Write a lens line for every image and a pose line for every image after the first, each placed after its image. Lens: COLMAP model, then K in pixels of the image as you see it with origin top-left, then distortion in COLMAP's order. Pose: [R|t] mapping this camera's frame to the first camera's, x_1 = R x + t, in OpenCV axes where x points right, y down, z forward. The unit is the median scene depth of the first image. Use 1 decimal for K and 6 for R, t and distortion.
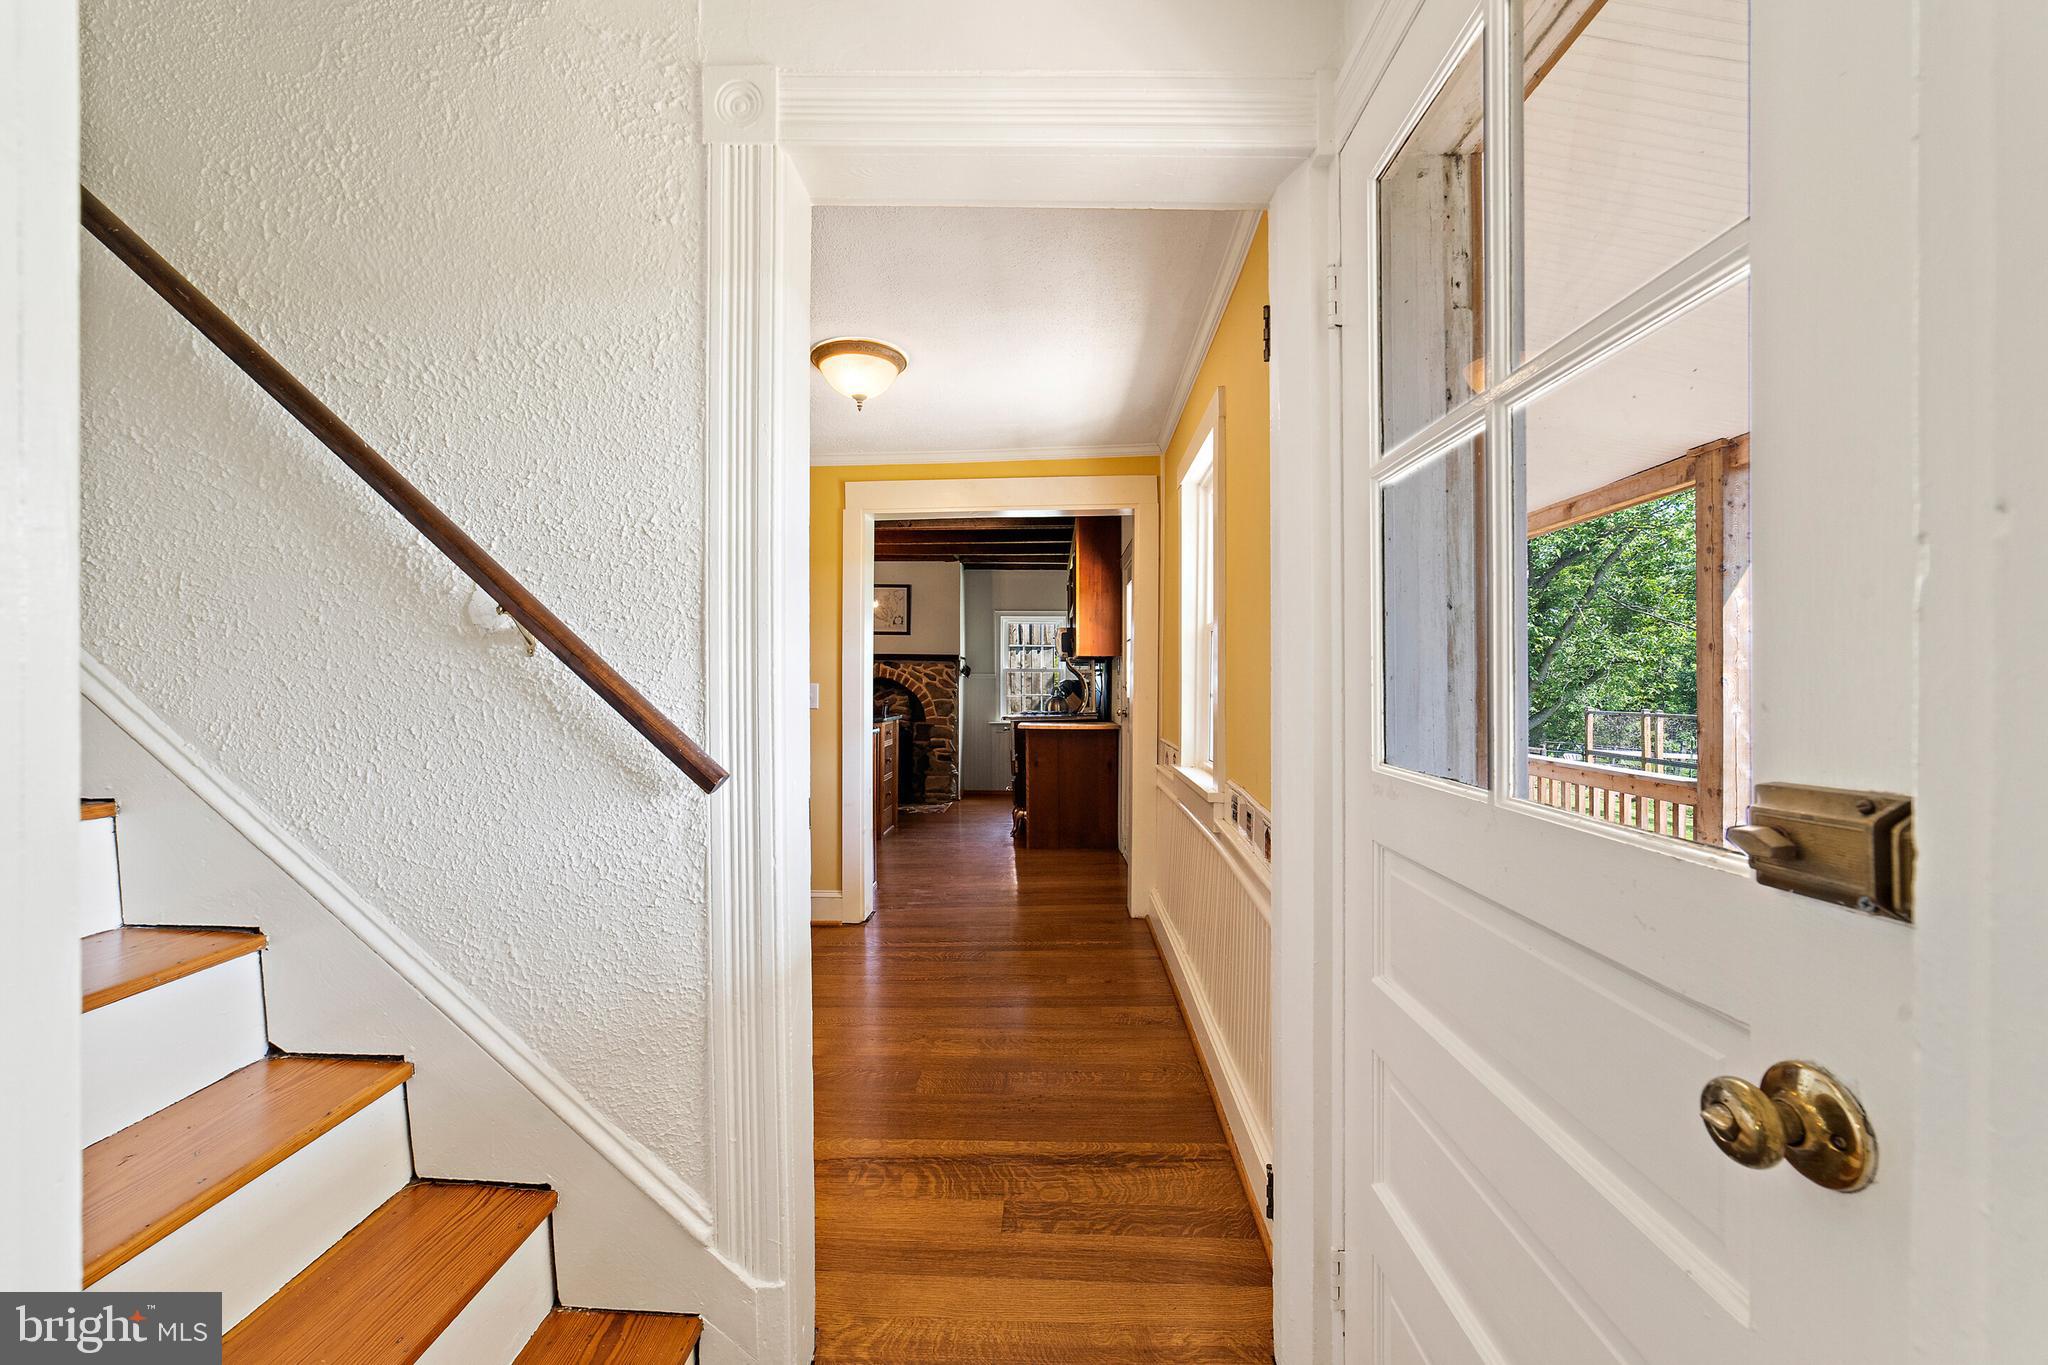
lens RADIAL K [[794.8, 0, 1026.3], [0, 794.8, 687.4], [0, 0, 1]] dist [-0.015467, 0.002948]
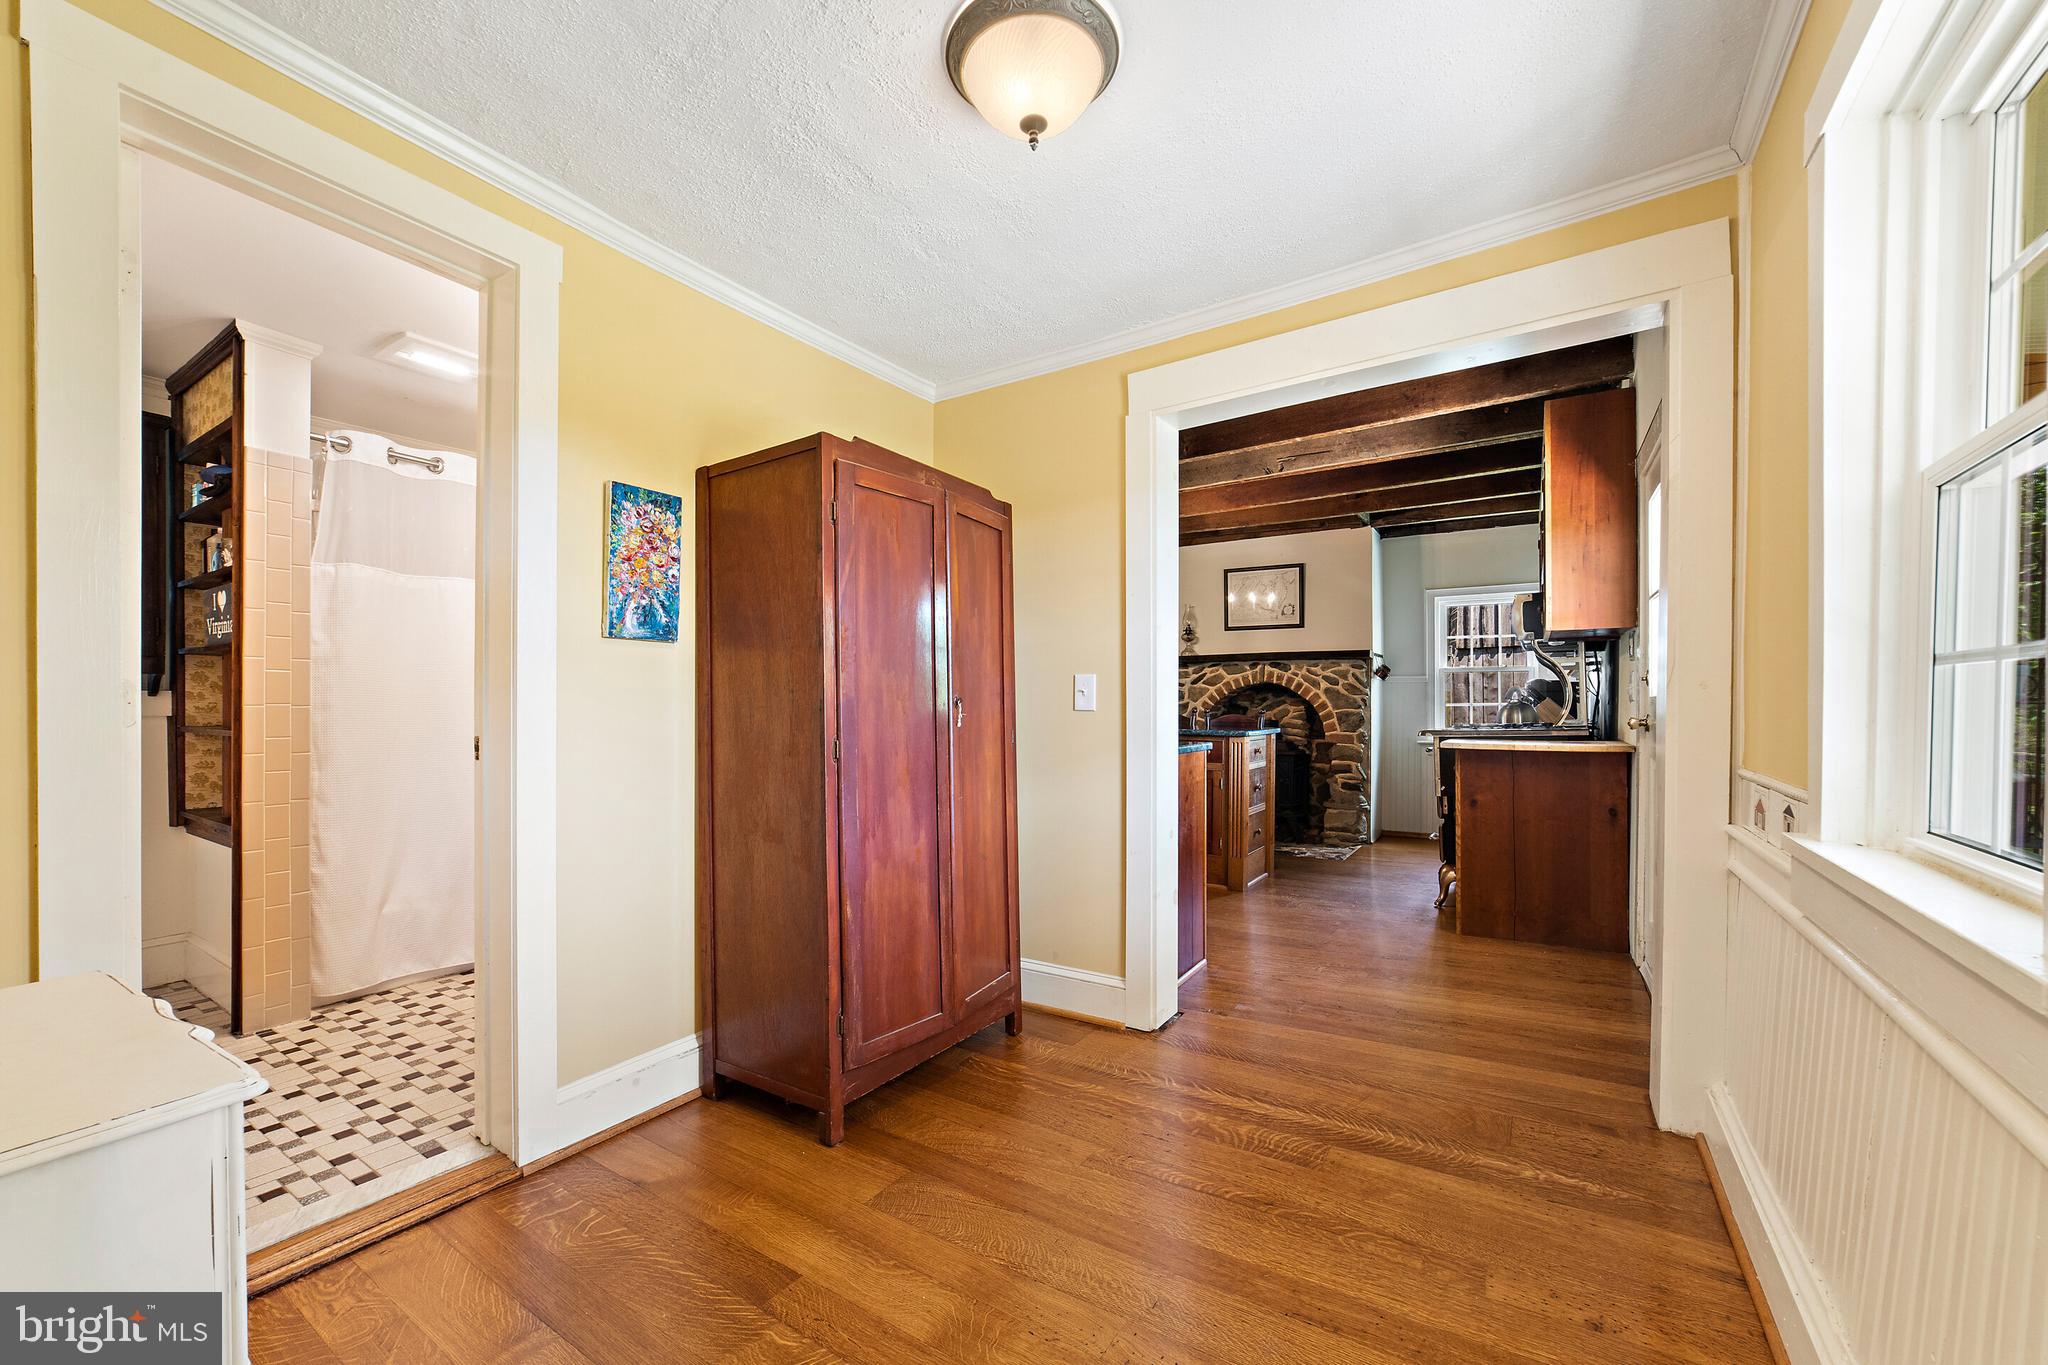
lens RADIAL K [[801.1, 0, 1027.6], [0, 801.1, 713.1], [0, 0, 1]] dist [-0.014084, 0.000572]
pose [[0.859637, 0.000573, -0.510905, 0.029295], [0.003194, 0.999974, 0.006496, 0.016297], [0.510896, -0.007216, 0.859613, 0.241187]]
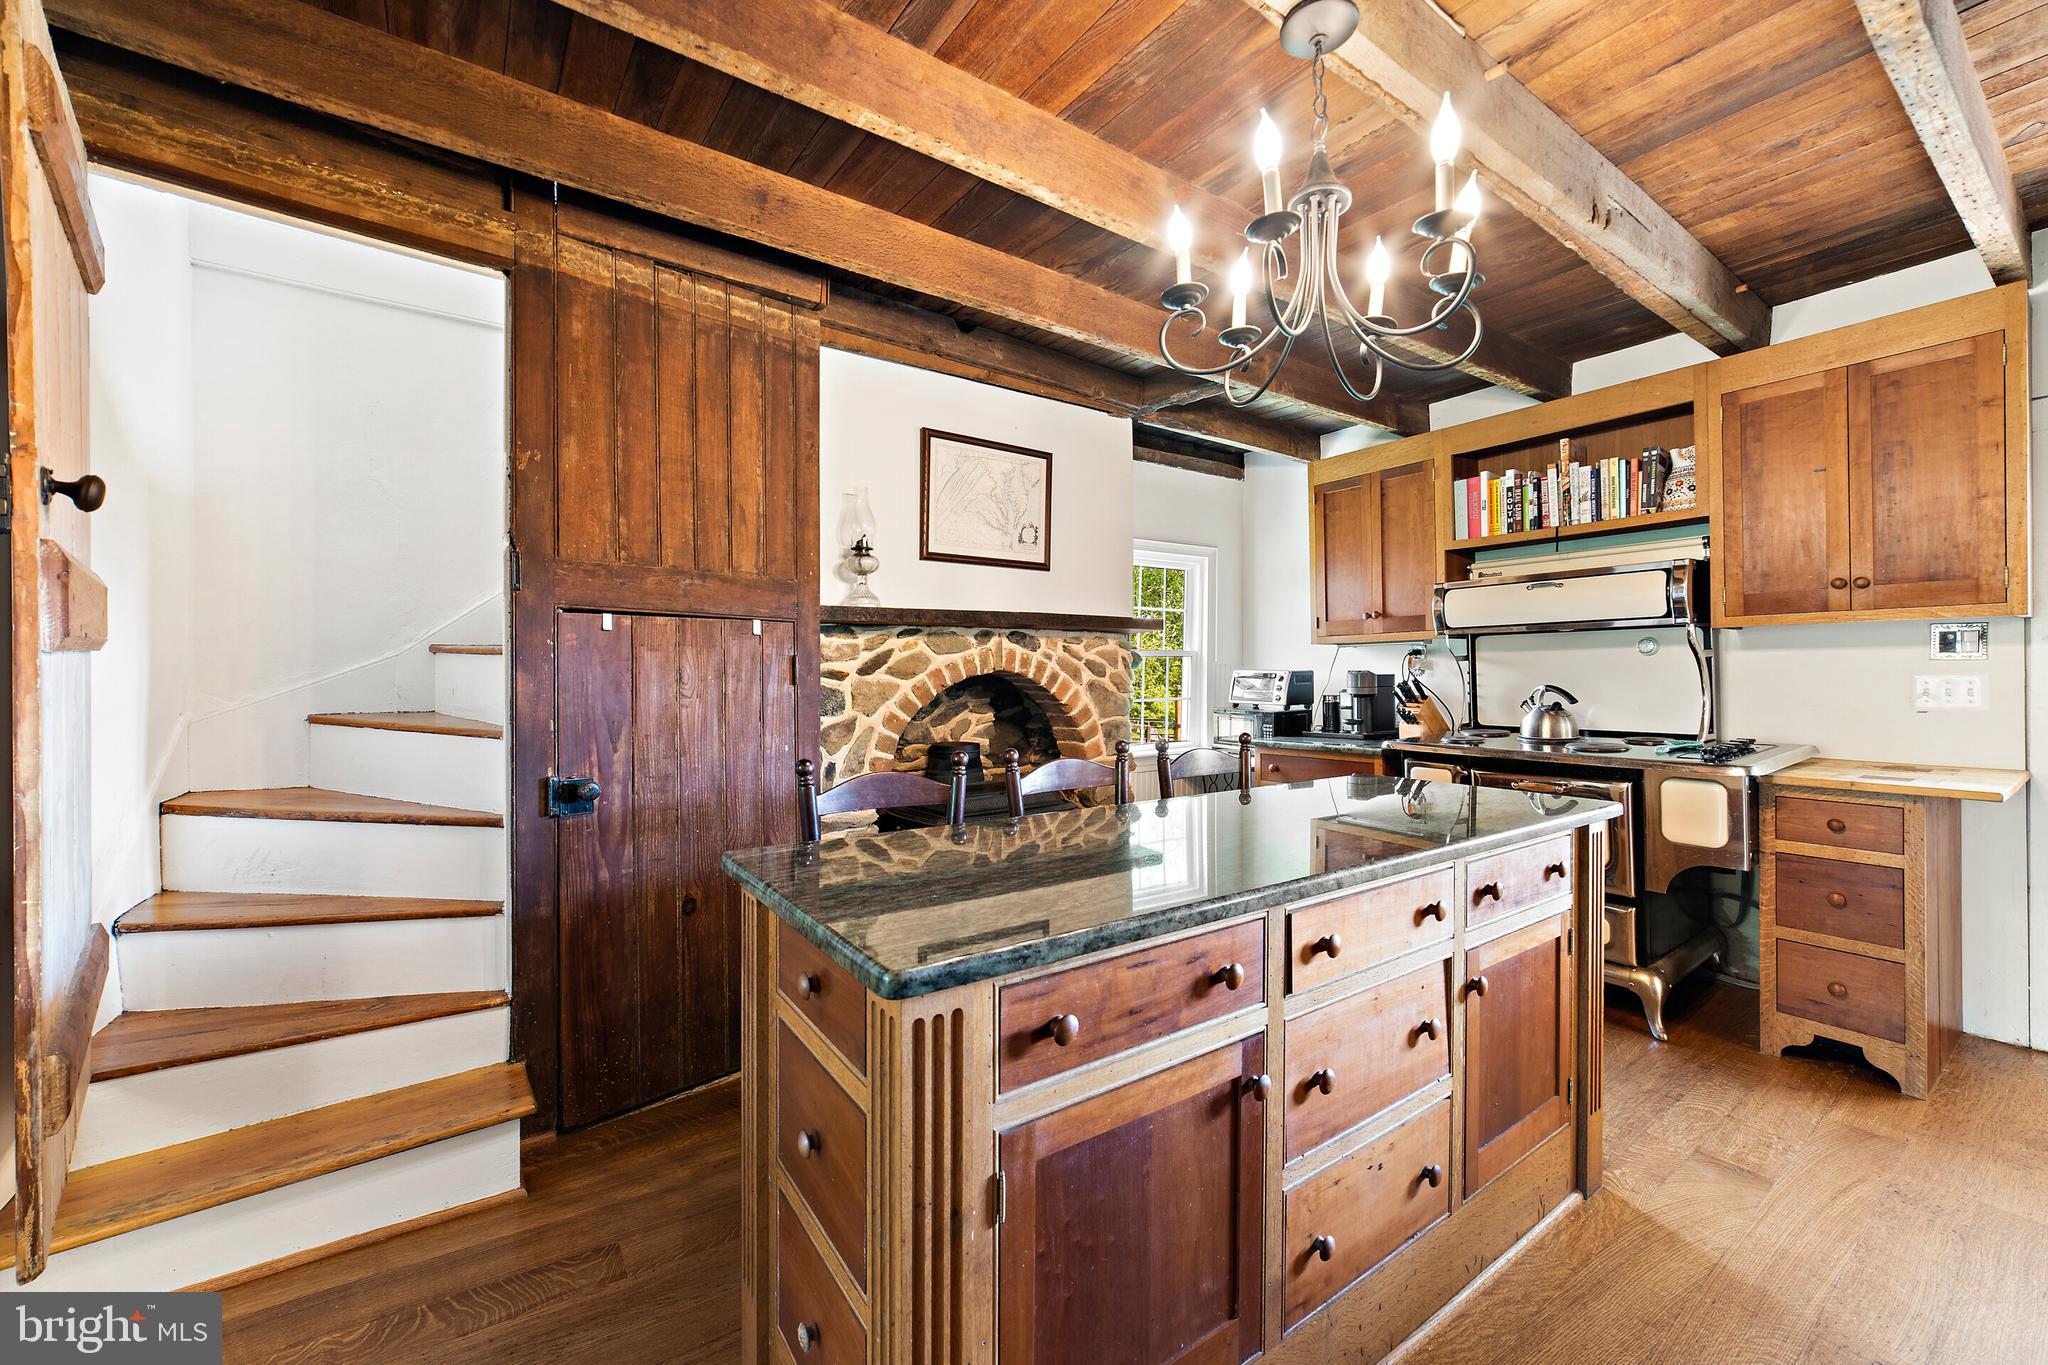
lens RADIAL K [[794.8, 0, 1025.7], [0, 794.8, 668.3], [0, 0, 1]] dist [-0.015467, 0.002948]
pose [[0.800365, -0.010777, 0.599416, -0.547300], [0.015601, 0.999874, -0.002854, -0.016629], [-0.599310, 0.011636, 0.800433, 0.878294]]
